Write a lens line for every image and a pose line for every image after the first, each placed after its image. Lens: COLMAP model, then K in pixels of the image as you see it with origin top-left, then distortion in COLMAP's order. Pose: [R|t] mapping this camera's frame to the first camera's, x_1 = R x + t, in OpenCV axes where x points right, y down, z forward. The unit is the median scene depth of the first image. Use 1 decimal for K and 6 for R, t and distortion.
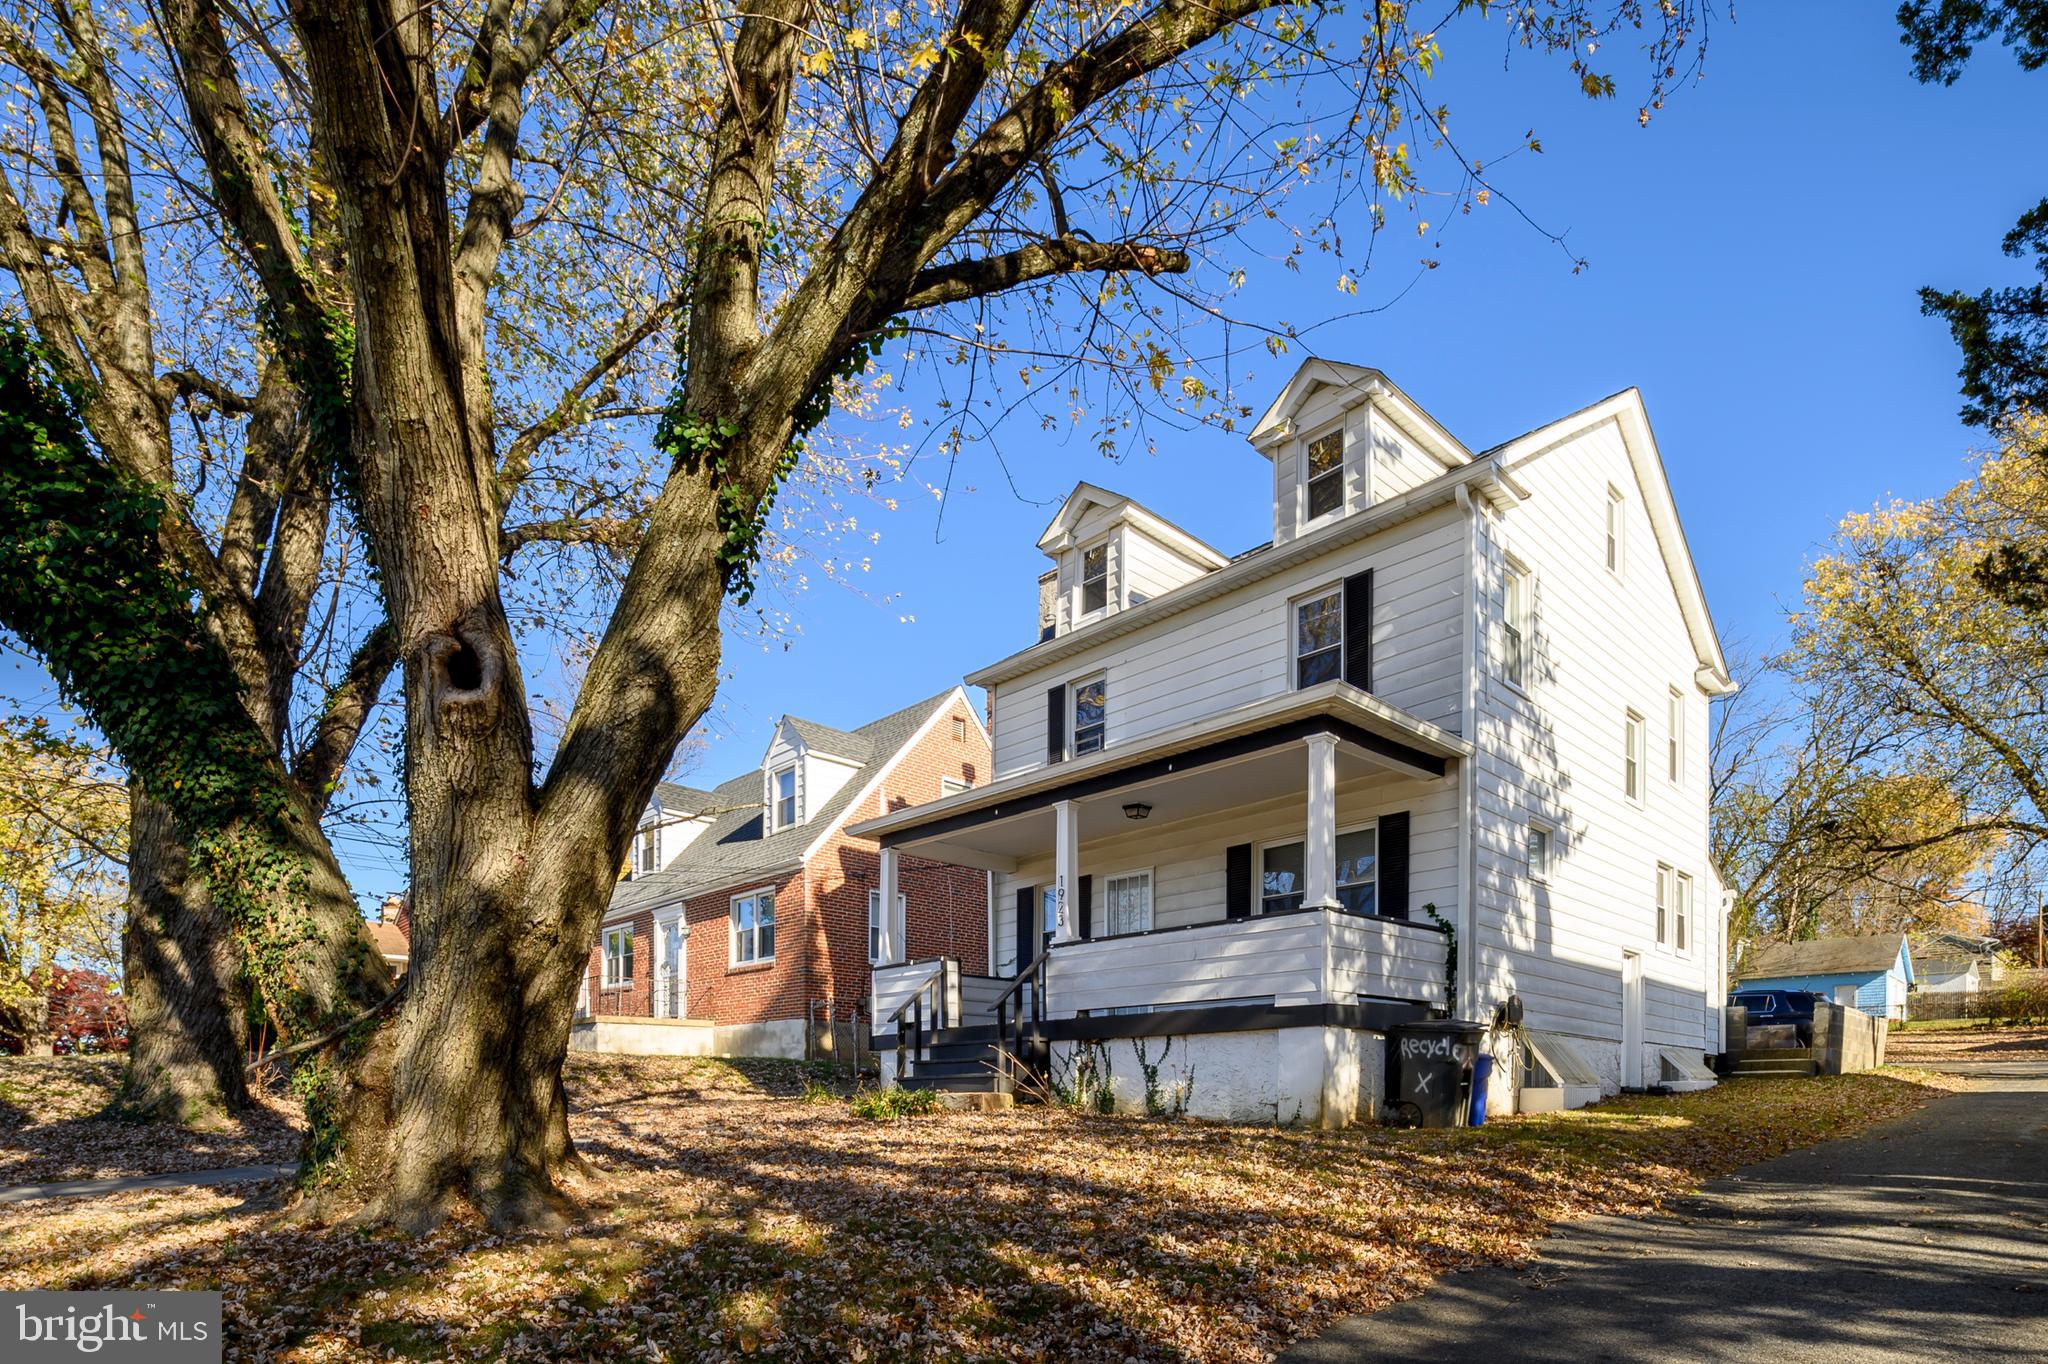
lens RADIAL K [[1117.6, 0, 1024.0], [0, 1117.6, 682.0], [0, 0, 1]] dist [-0.000405, -0.000138]
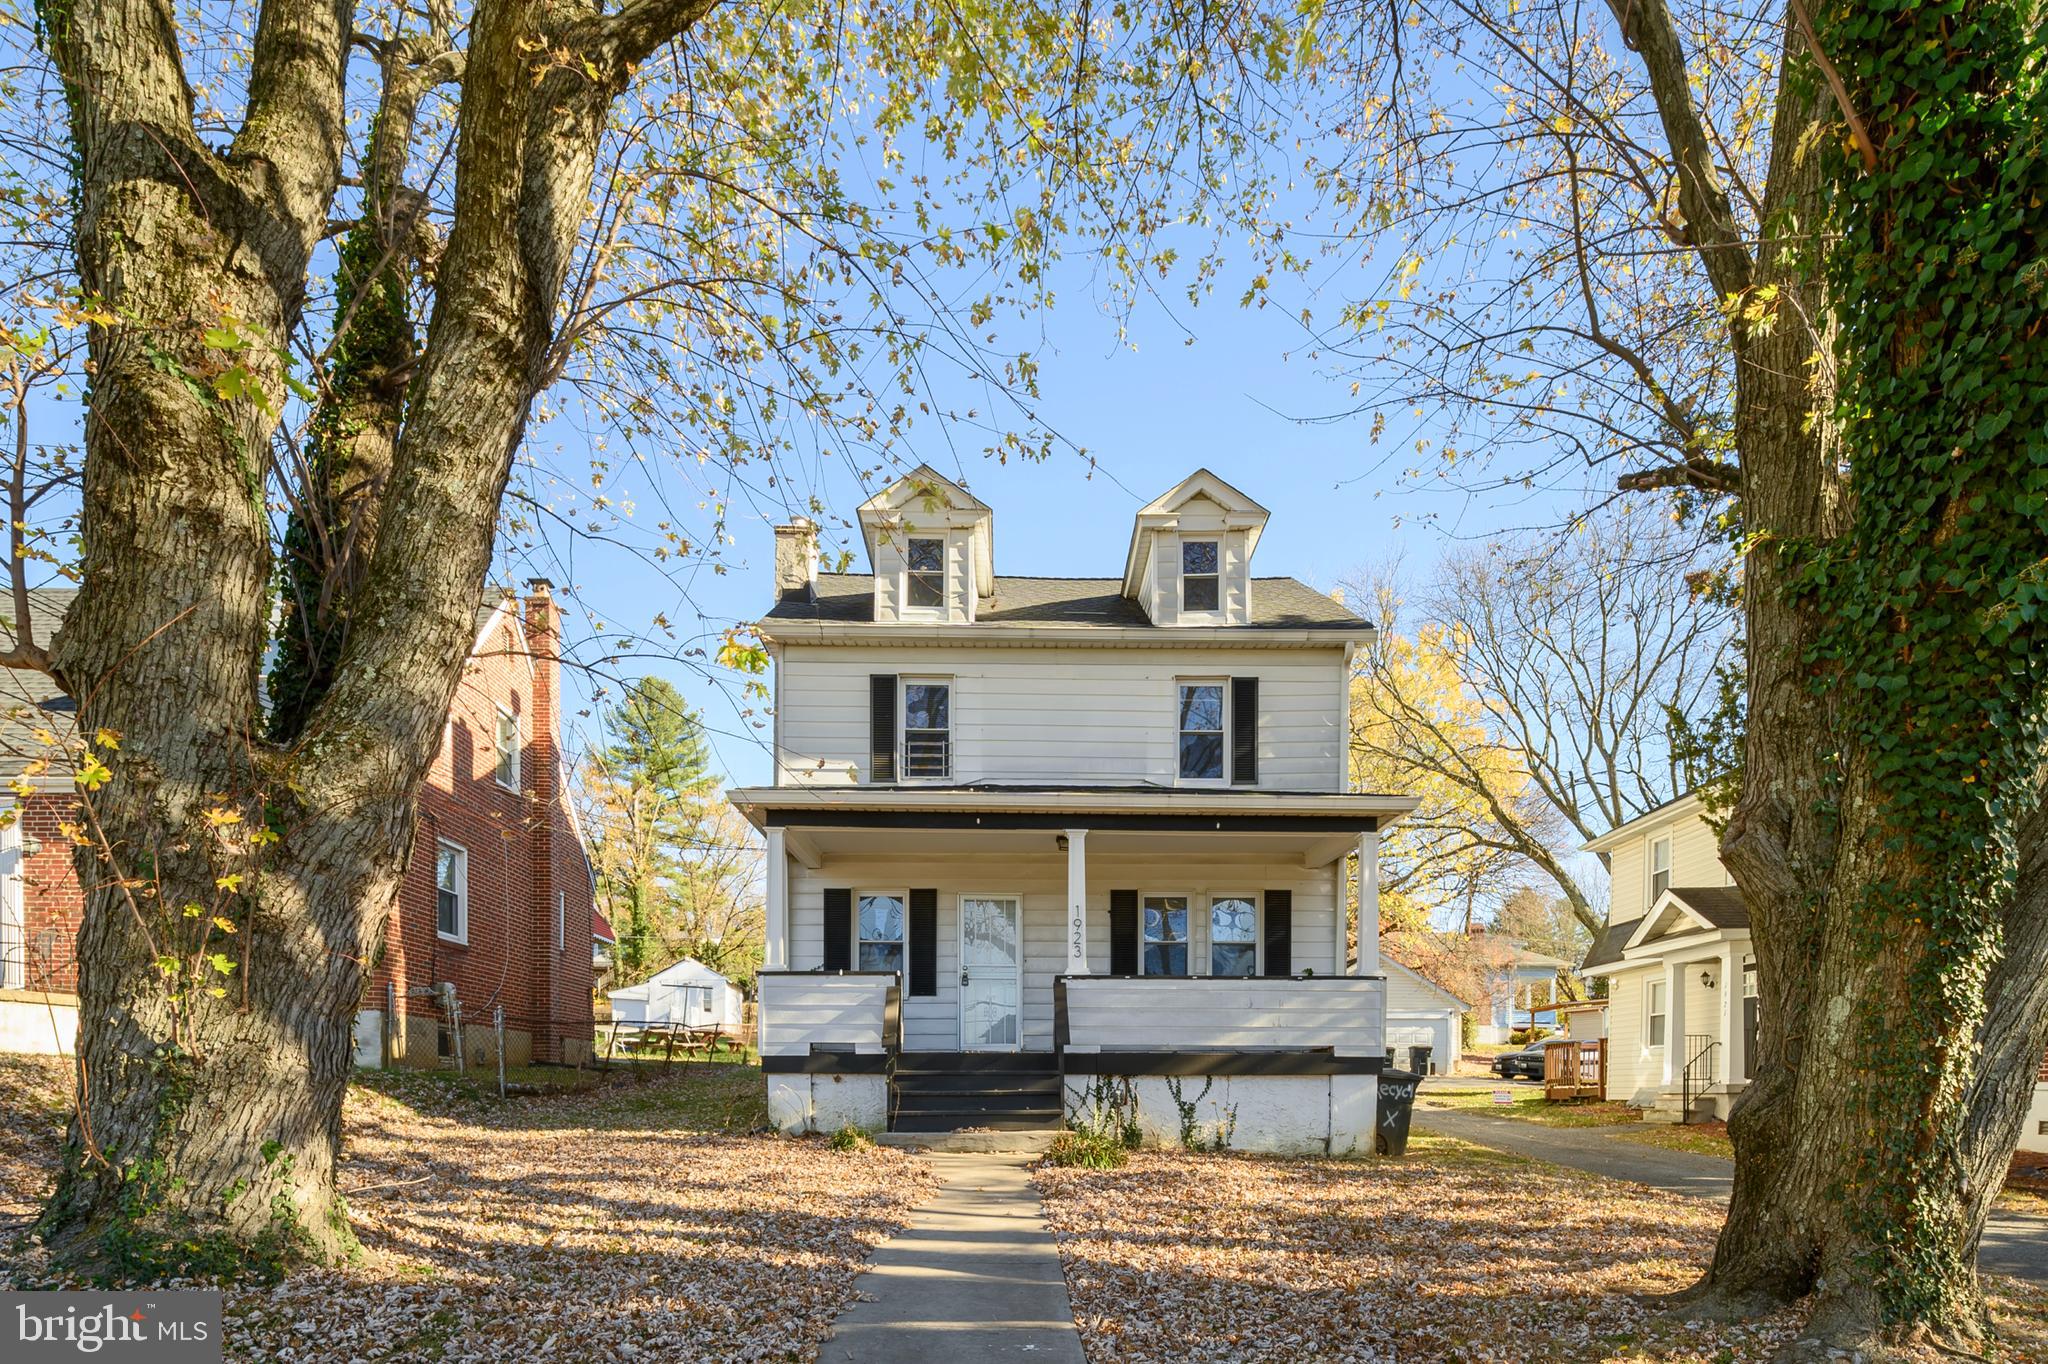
lens RADIAL K [[1117.6, 0, 1024.0], [0, 1117.6, 682.0], [0, 0, 1]] dist [-0.000405, -0.000138]
pose [[0.649131, 0.264172, 0.713332, -0.784399], [-0.270933, 0.956555, -0.107698, 0.110445], [-0.710791, -0.123355, 0.692502, 0.398489]]
